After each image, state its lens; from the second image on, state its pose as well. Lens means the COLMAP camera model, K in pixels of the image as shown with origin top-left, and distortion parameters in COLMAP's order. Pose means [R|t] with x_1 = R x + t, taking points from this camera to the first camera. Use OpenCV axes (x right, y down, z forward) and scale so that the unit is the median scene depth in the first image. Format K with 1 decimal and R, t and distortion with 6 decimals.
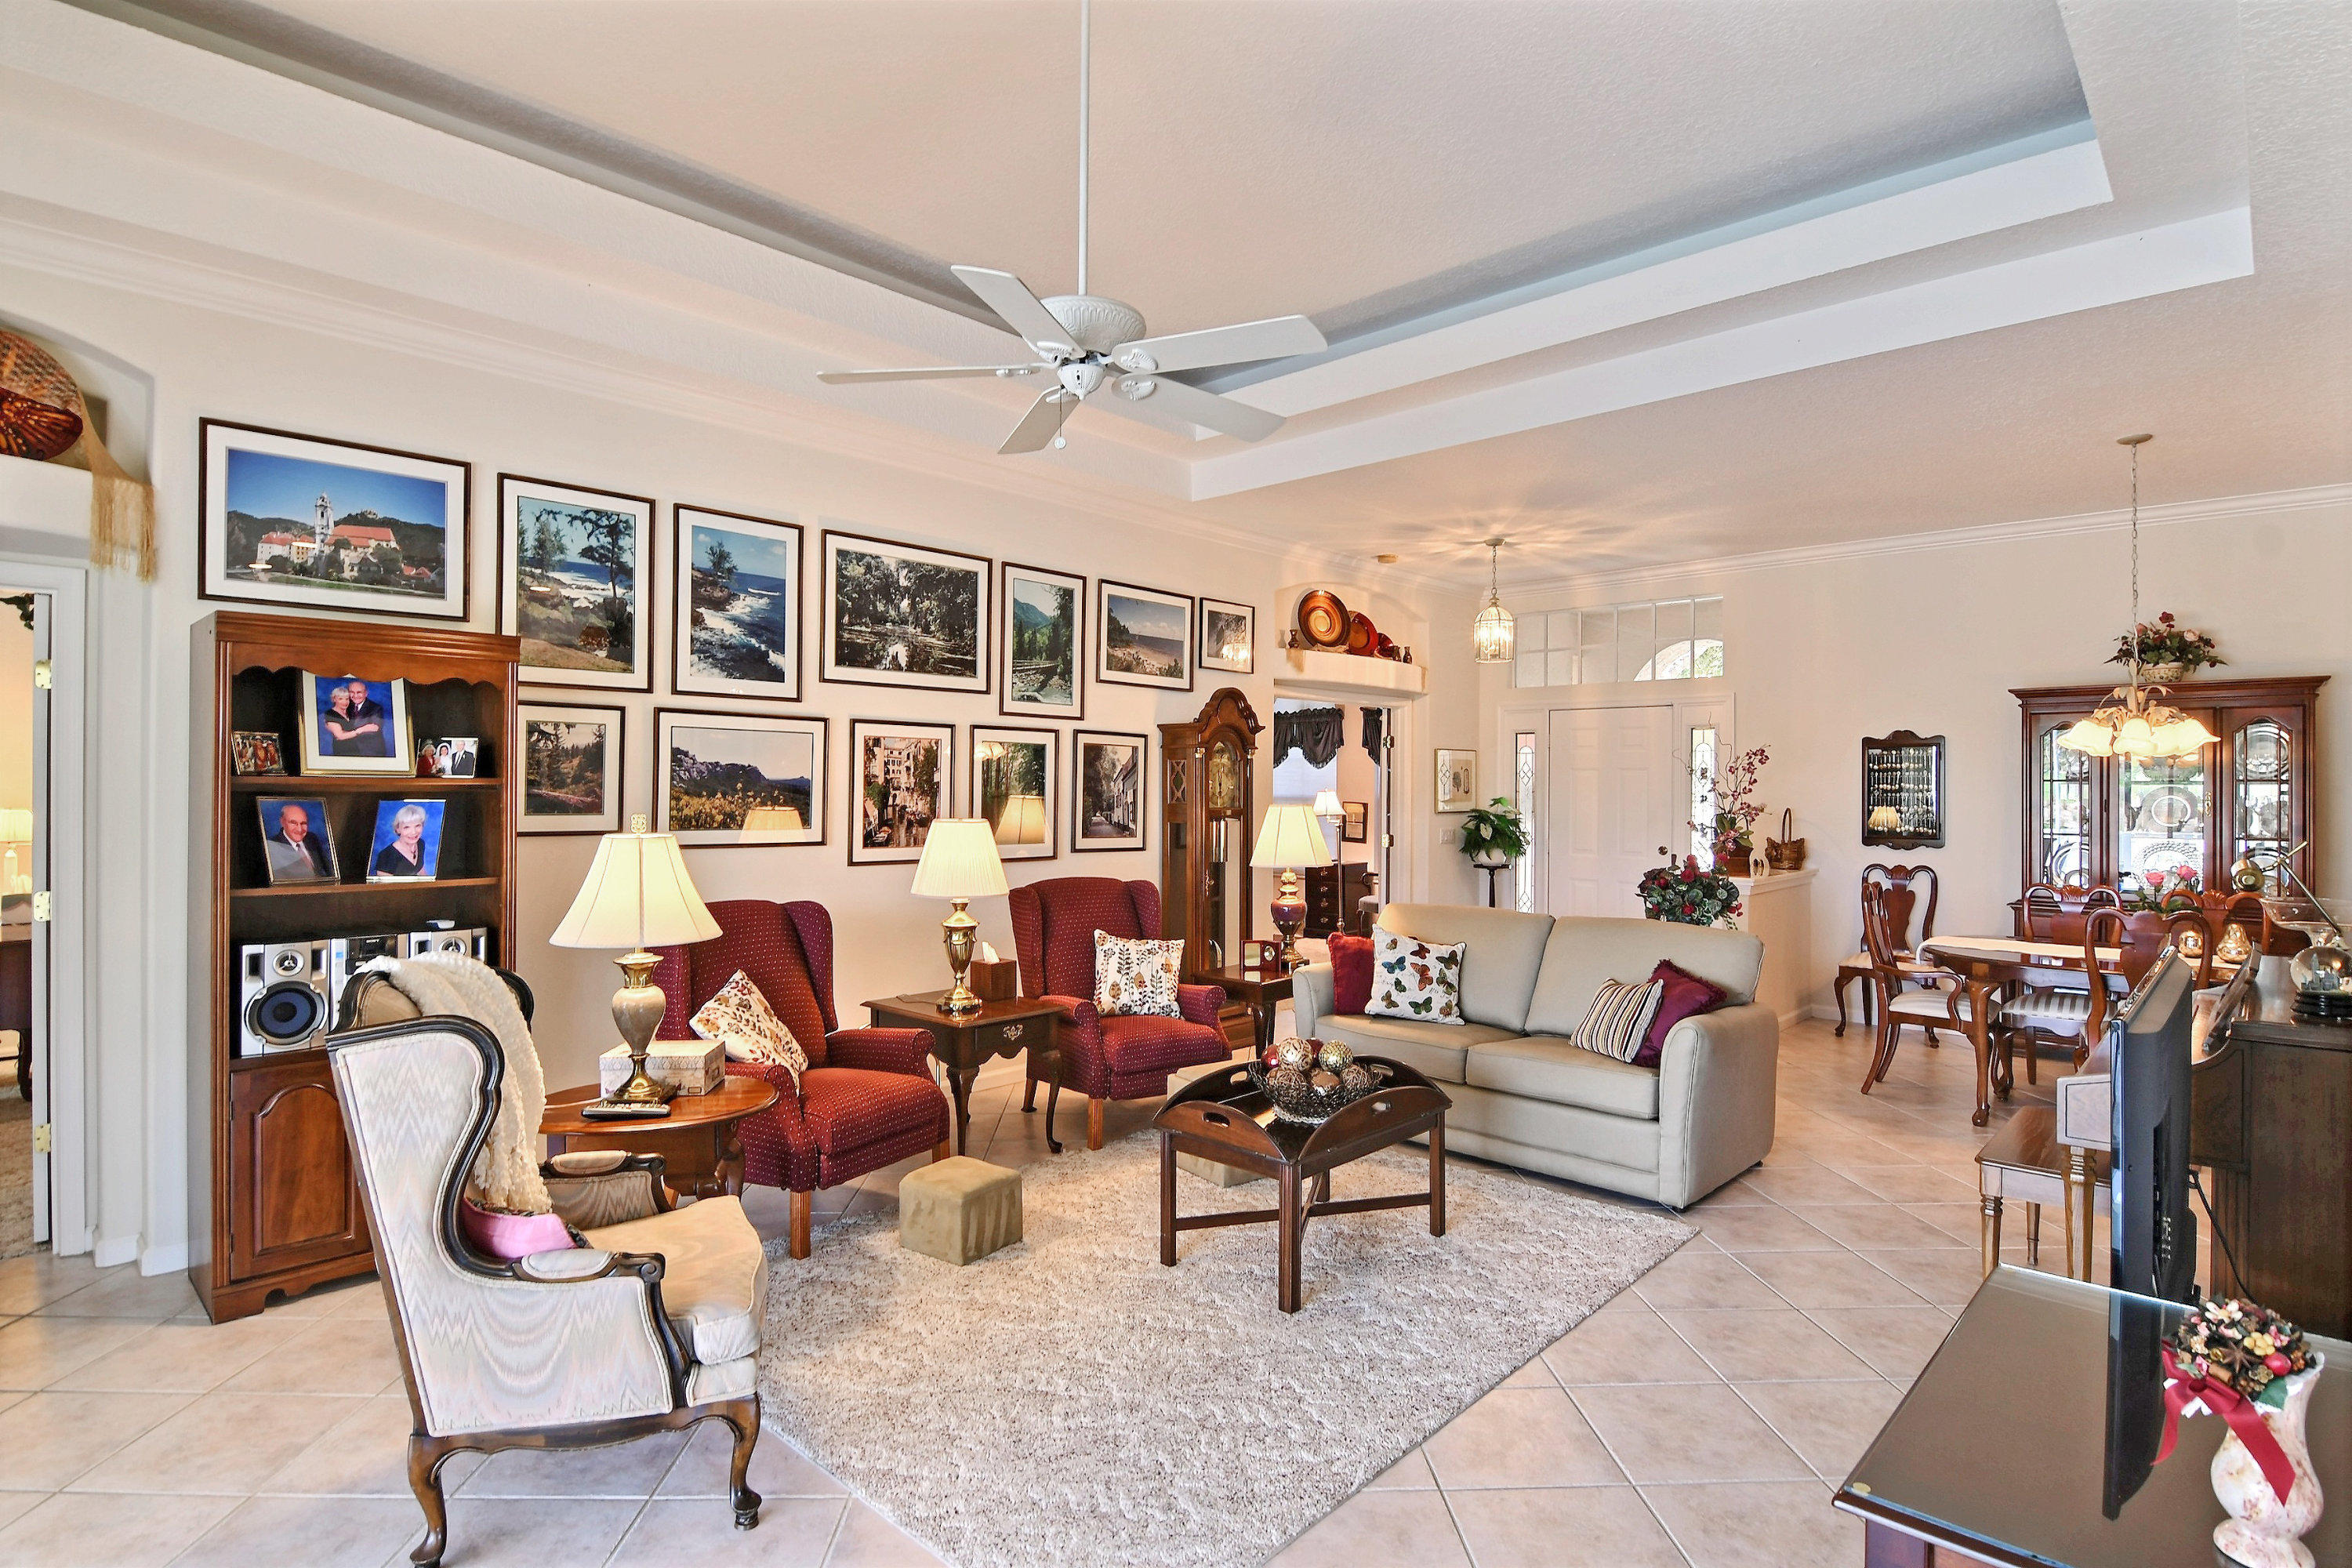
lens RADIAL K [[1177.6, 0, 1176.0], [0, 1177.6, 784.0], [0, 0, 1]] dist [-0.004442, -0.012856]
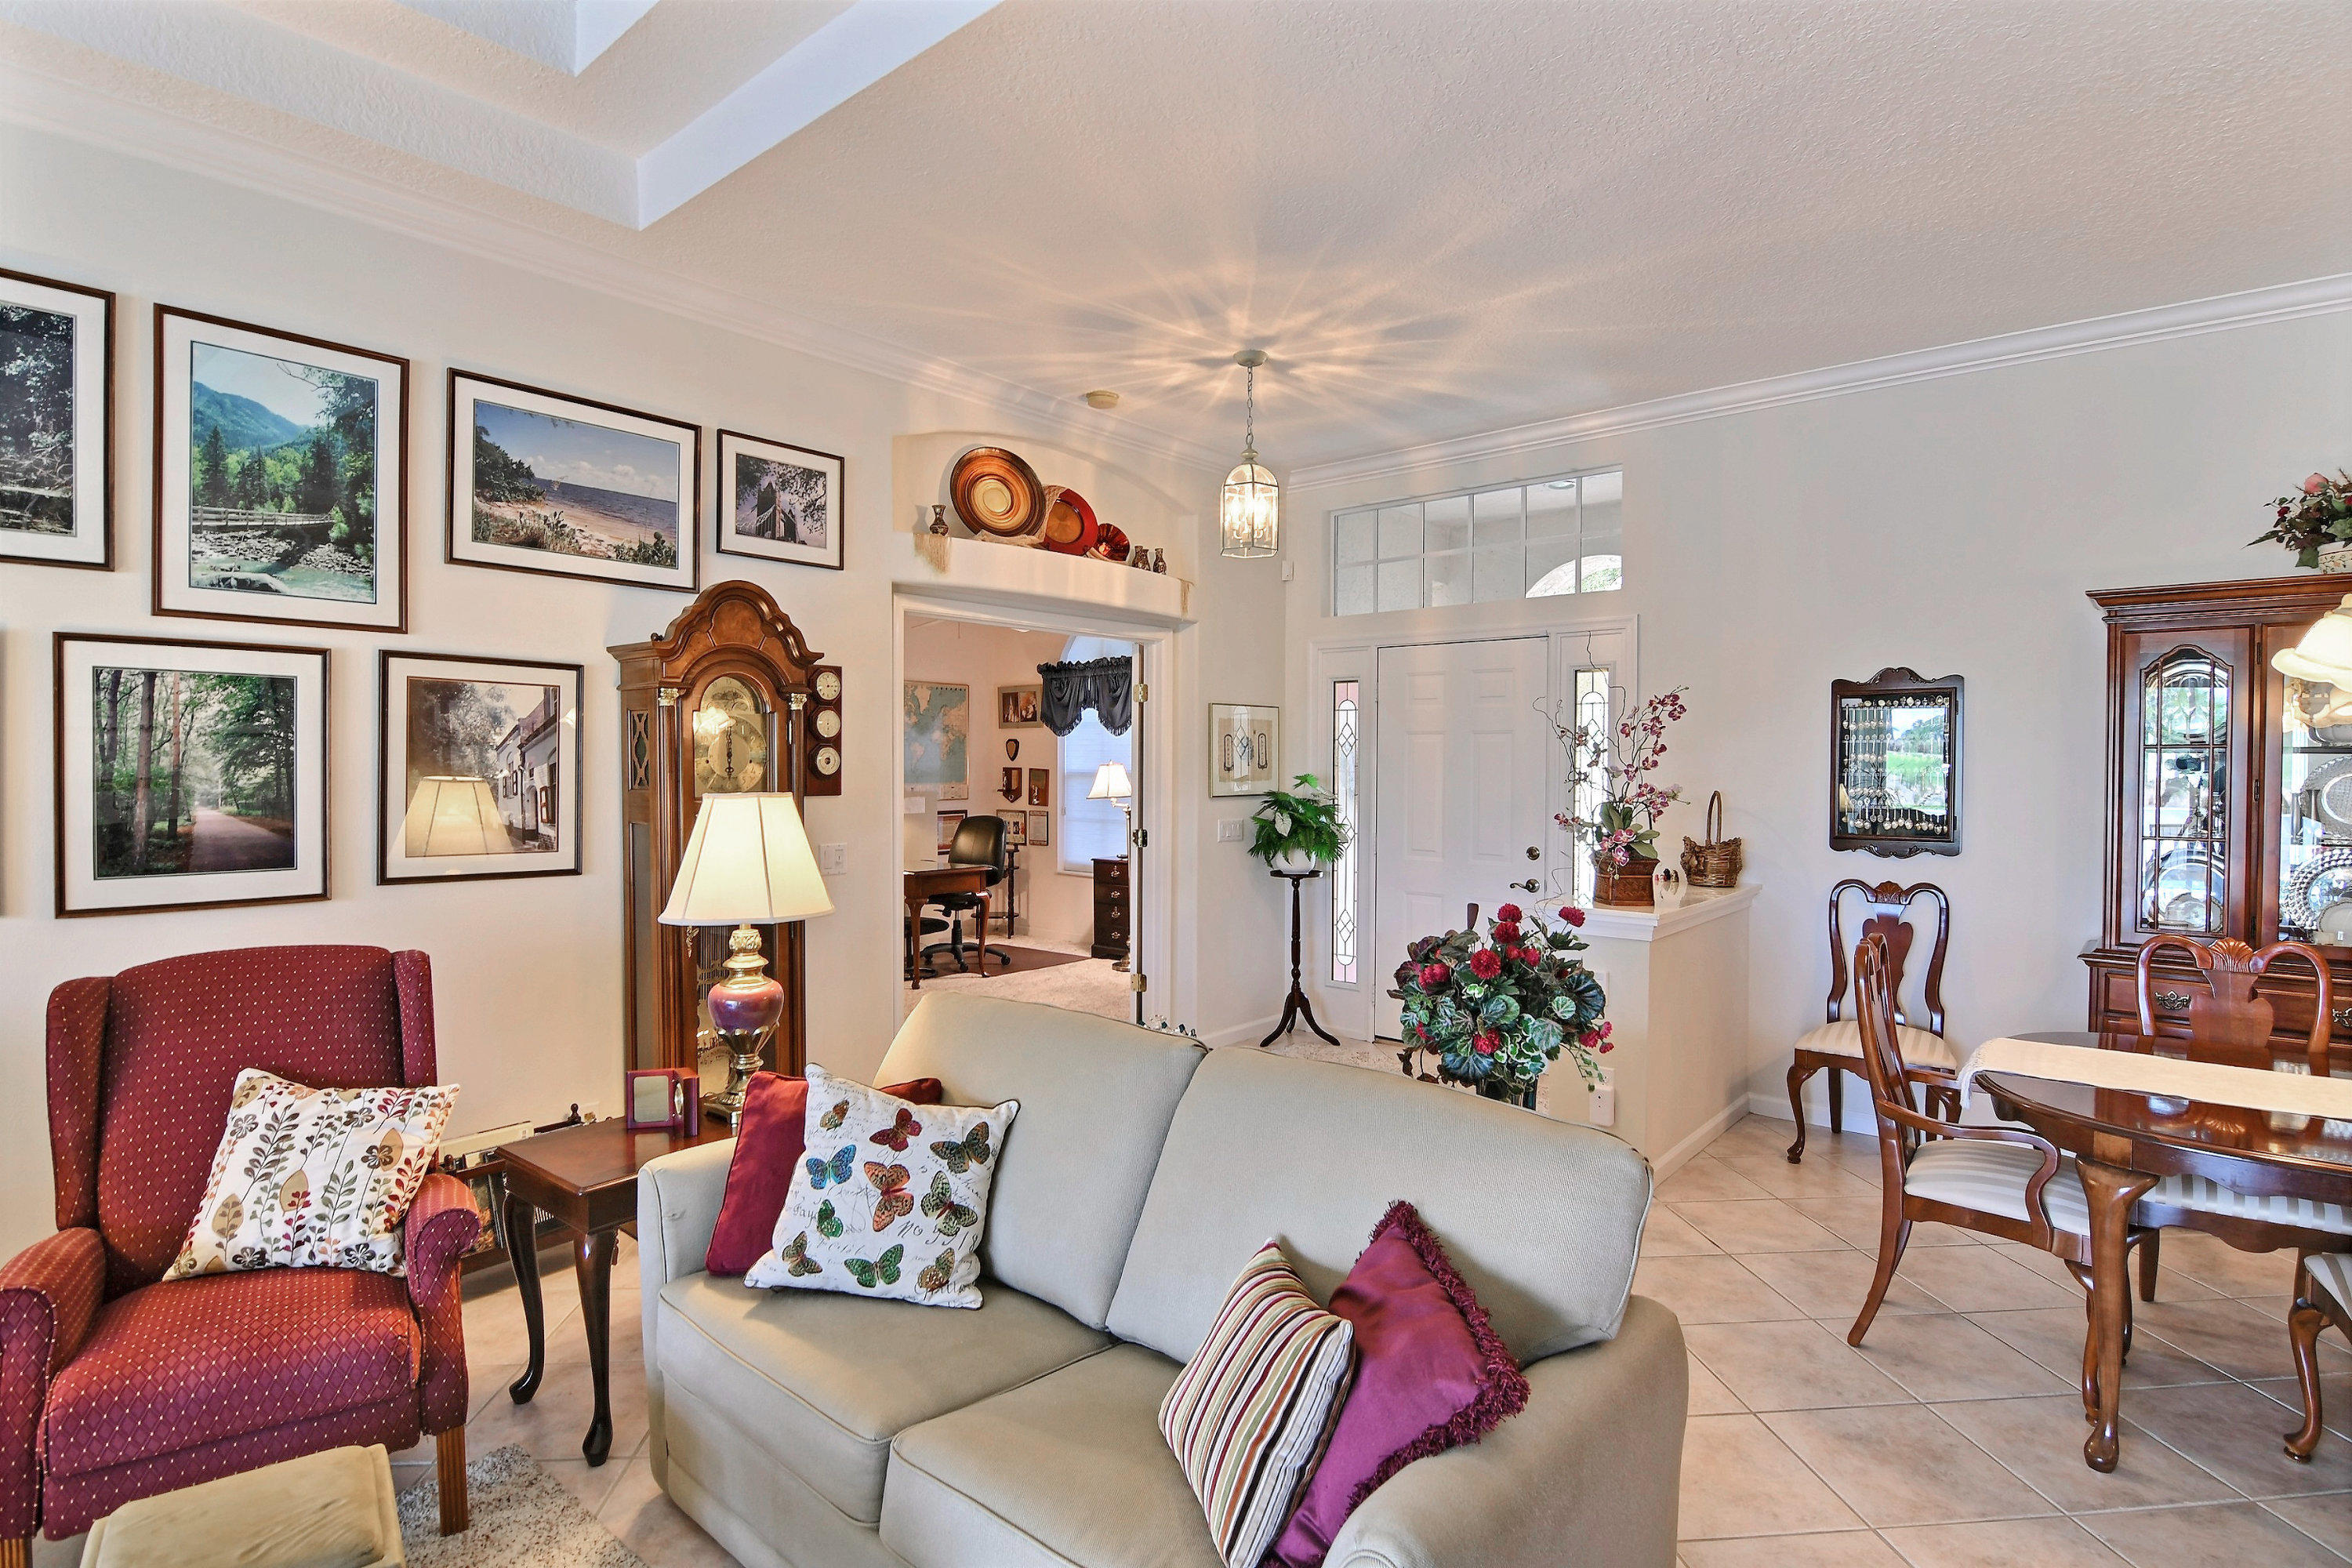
lens RADIAL K [[1177.6, 0, 1176.0], [0, 1177.6, 784.0], [0, 0, 1]] dist [-0.004442, -0.012856]
pose [[0.998809, -0.002525, 0.048735, 0.251818], [0.001388, 0.999726, 0.023349, 0.001543], [-0.048781, -0.023254, 0.998539, 0.482499]]
